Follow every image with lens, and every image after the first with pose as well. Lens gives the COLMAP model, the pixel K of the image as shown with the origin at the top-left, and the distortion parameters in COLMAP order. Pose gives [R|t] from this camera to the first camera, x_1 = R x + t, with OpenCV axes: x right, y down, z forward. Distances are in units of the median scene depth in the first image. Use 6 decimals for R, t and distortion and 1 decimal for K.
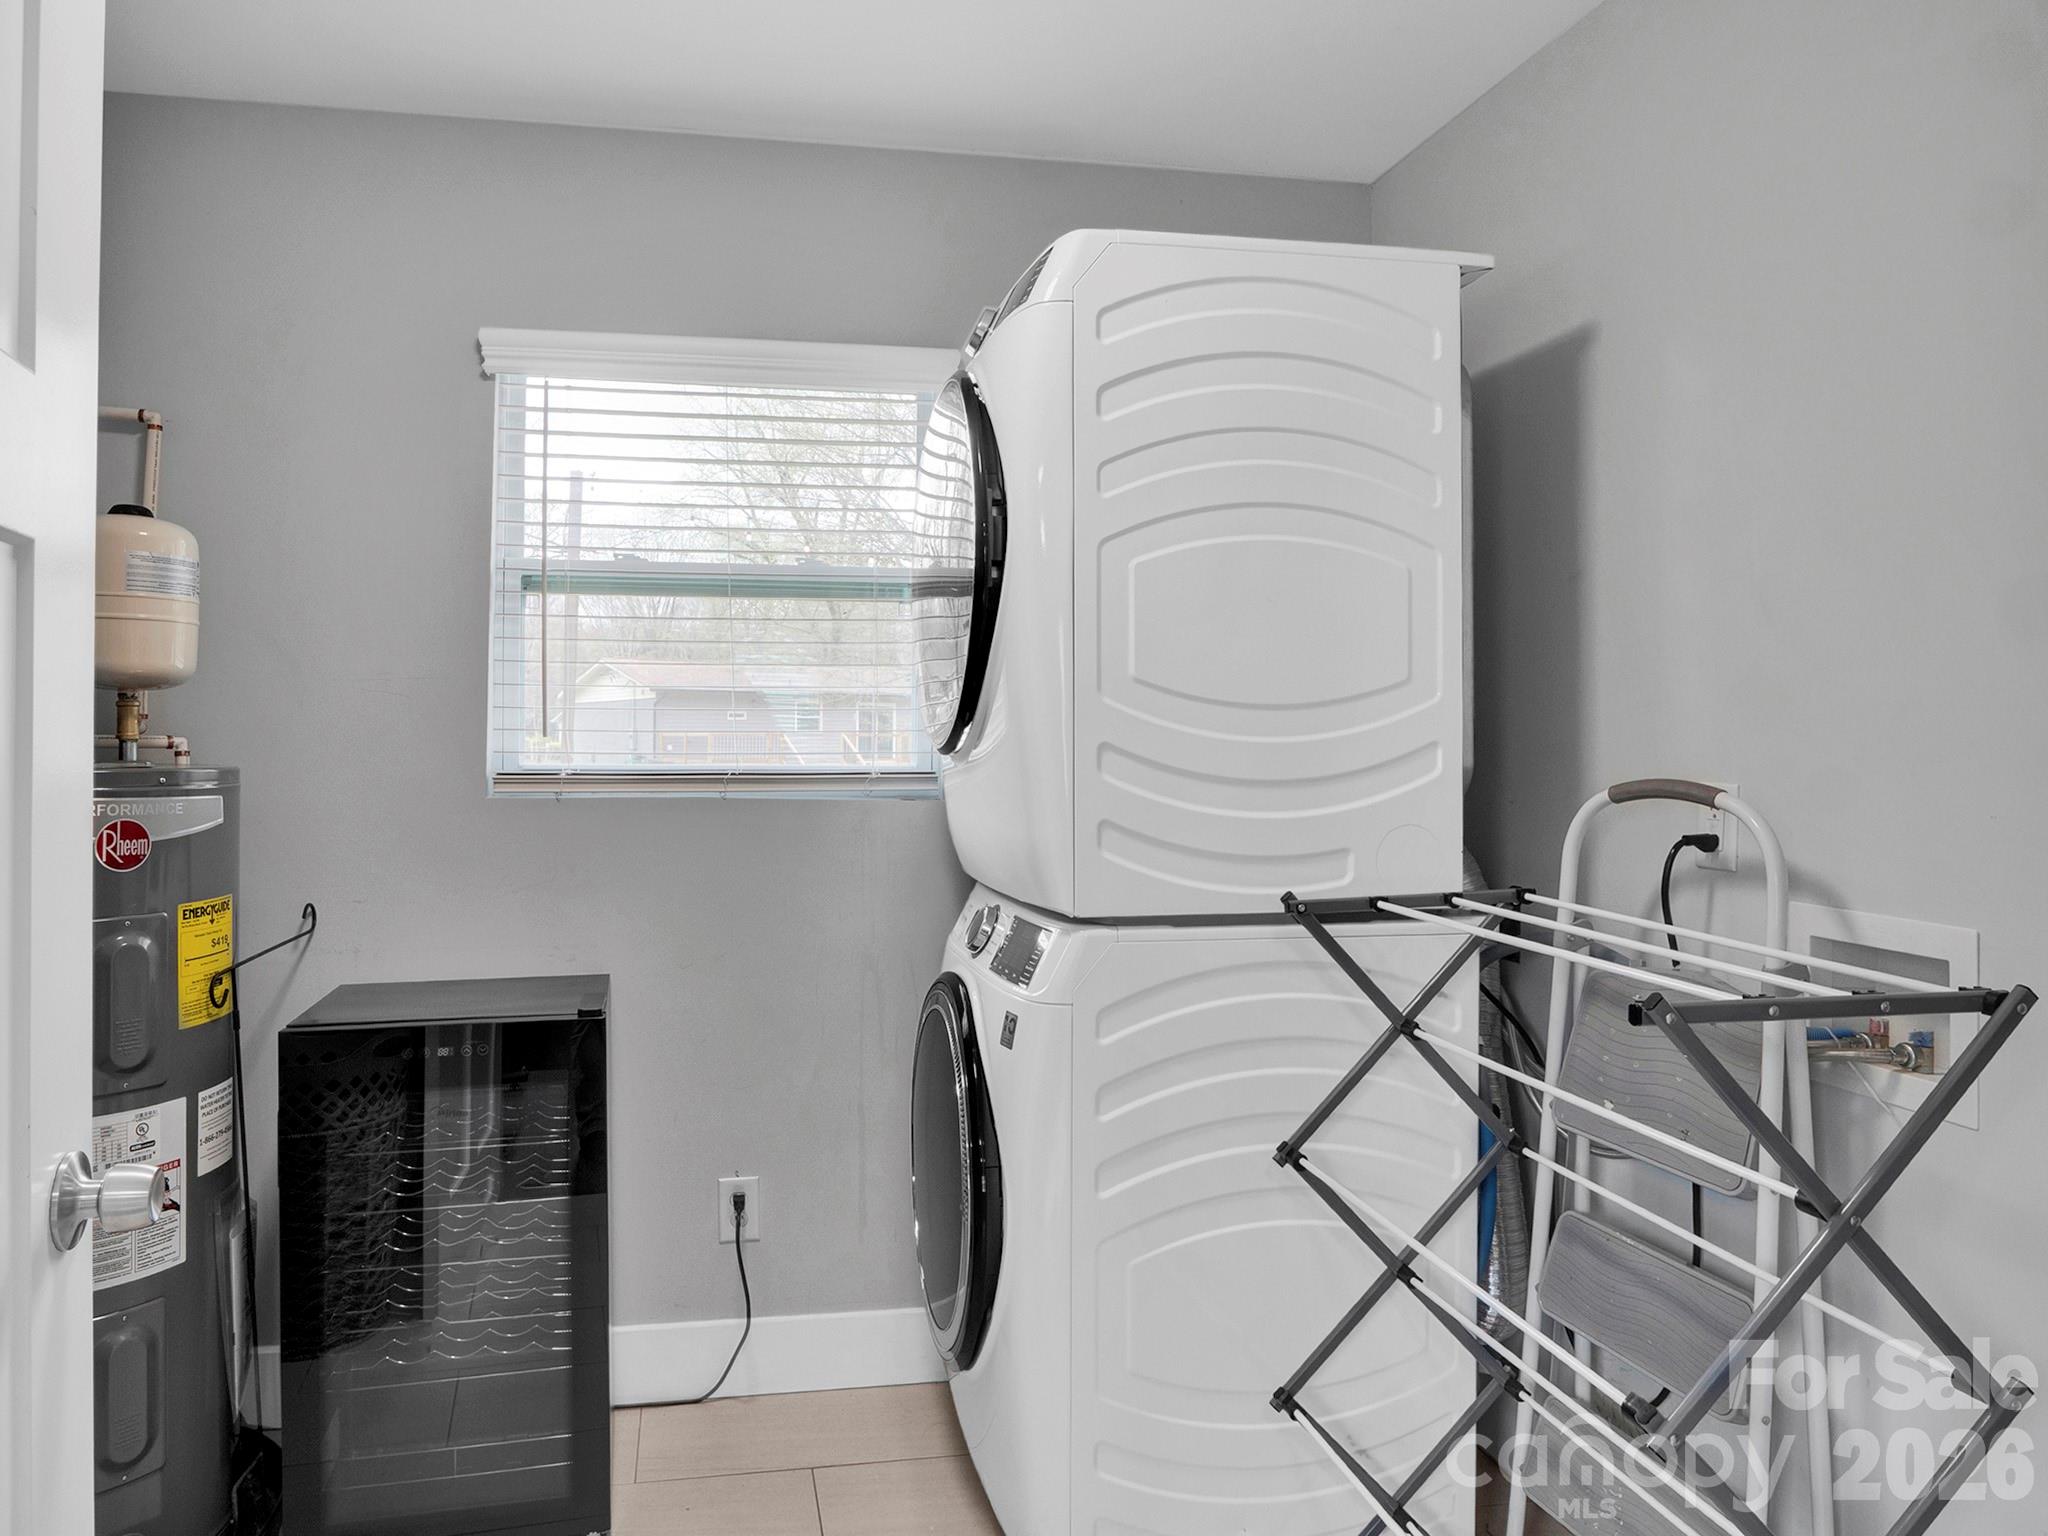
lens RADIAL K [[1541.4, 0, 1022.1], [0, 1541.4, 754.0], [0, 0, 1]] dist [0.010327, 0.001642]
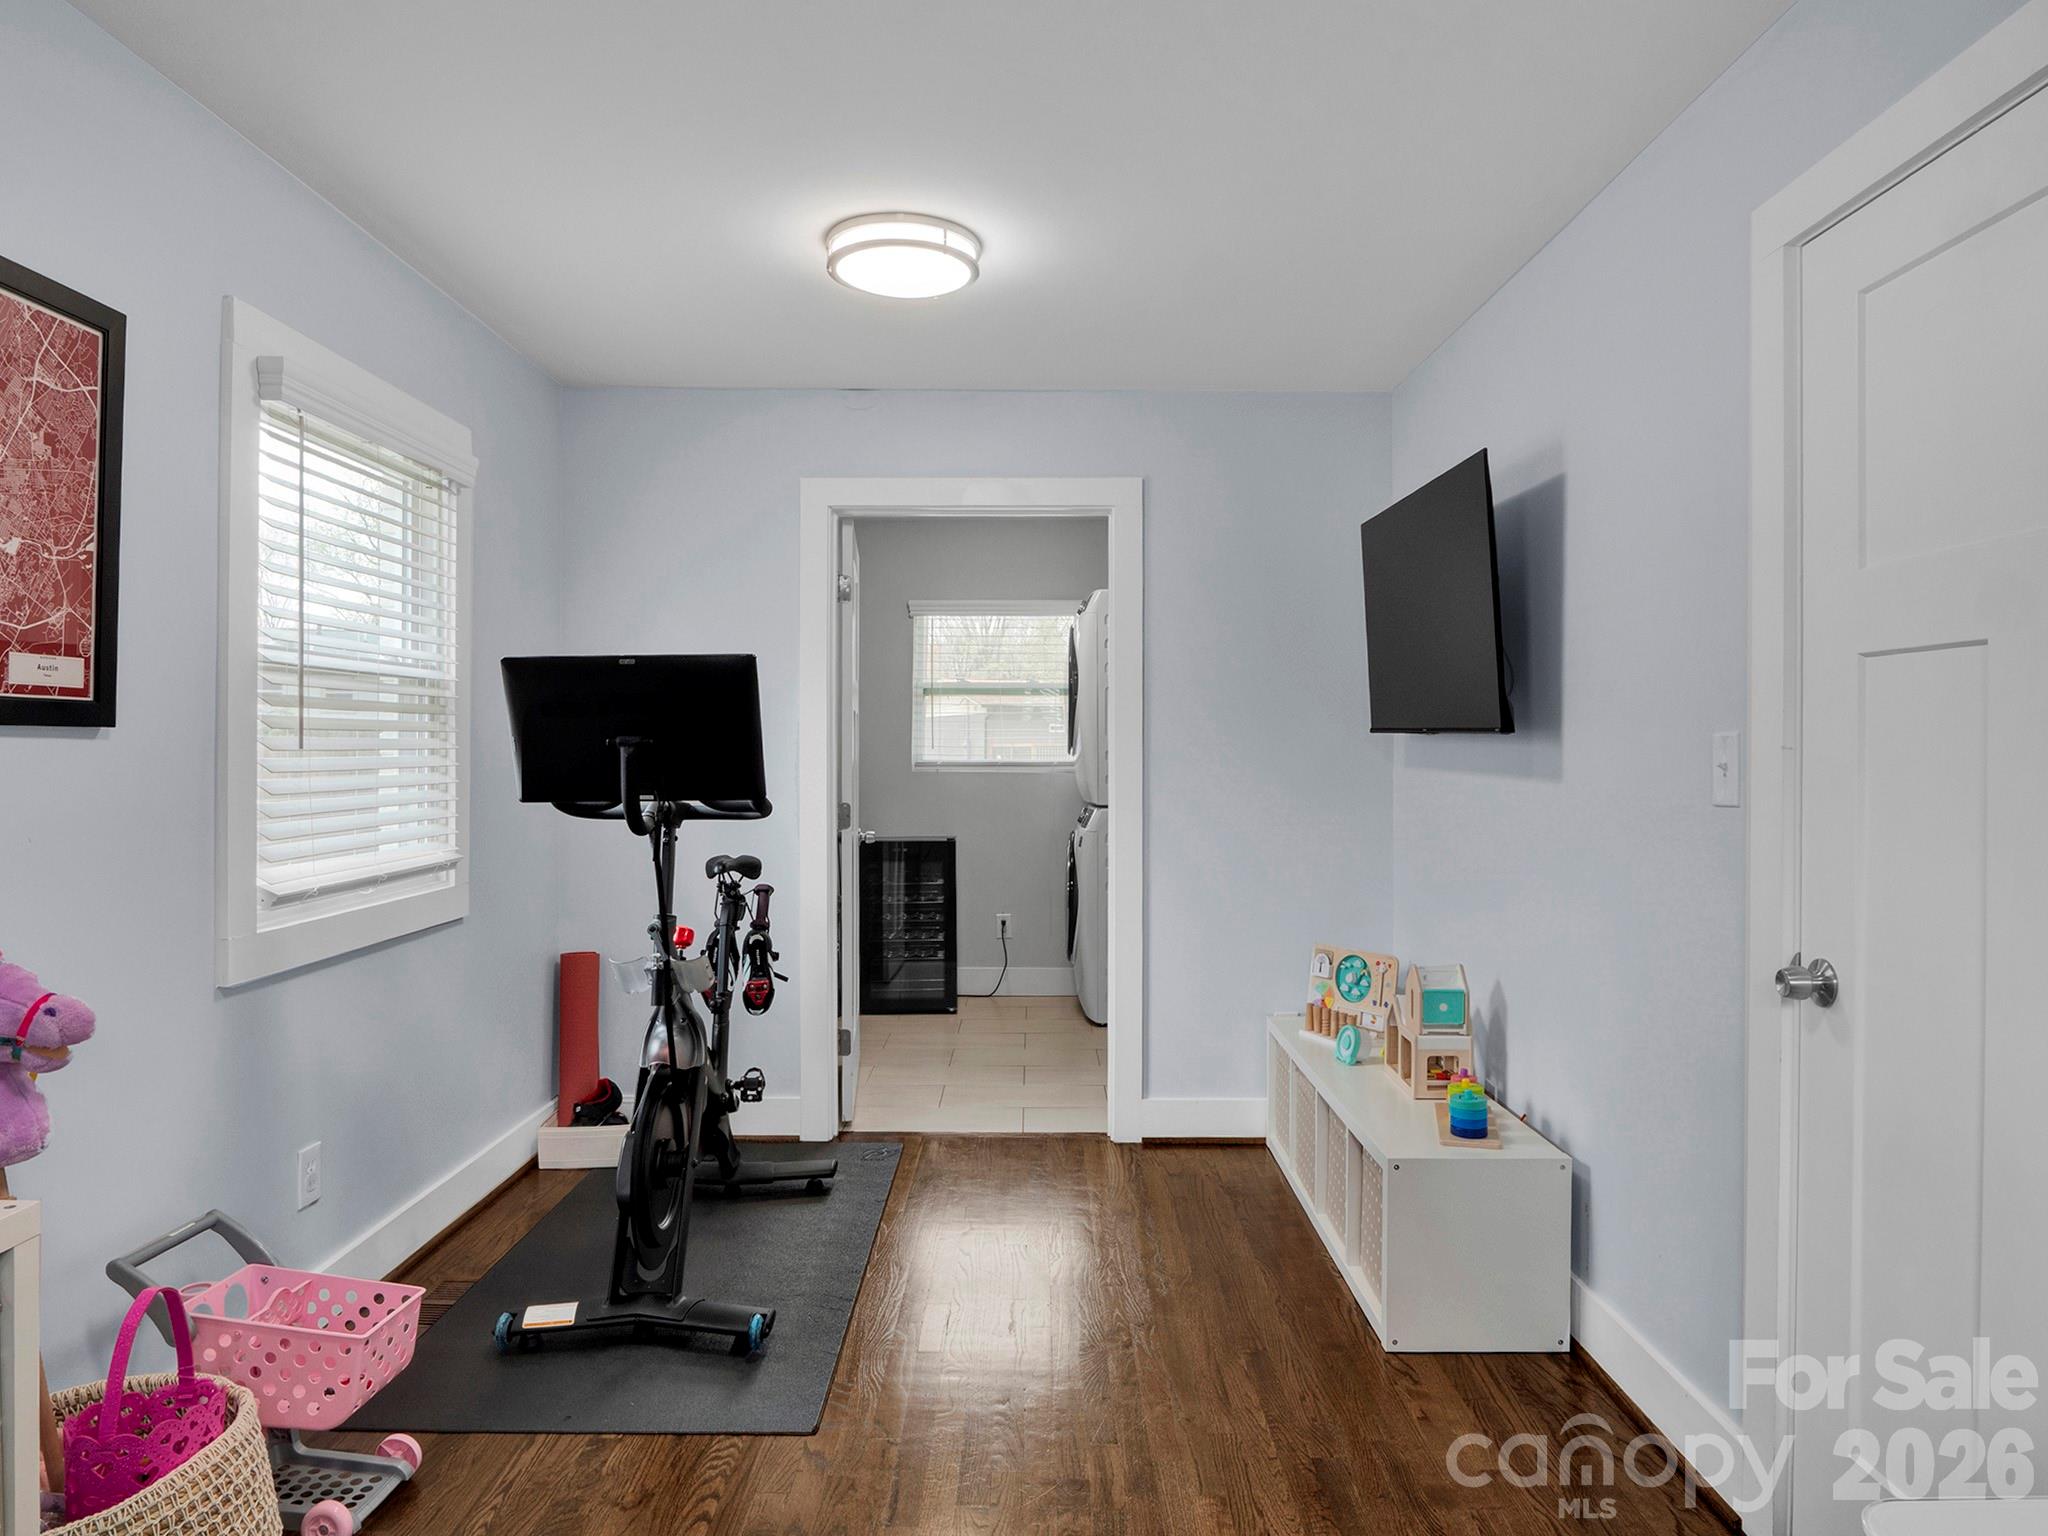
lens RADIAL K [[1541.4, 0, 1024.8], [0, 1541.4, 762.6], [0, 0, 1]] dist [0.010327, 0.001642]
pose [[0.977944, -0.004231, -0.208822, 0.410576], [0.004307, 0.999991, -0.000089, 0.013152], [0.208821, -0.000812, 0.977954, -1.598614]]
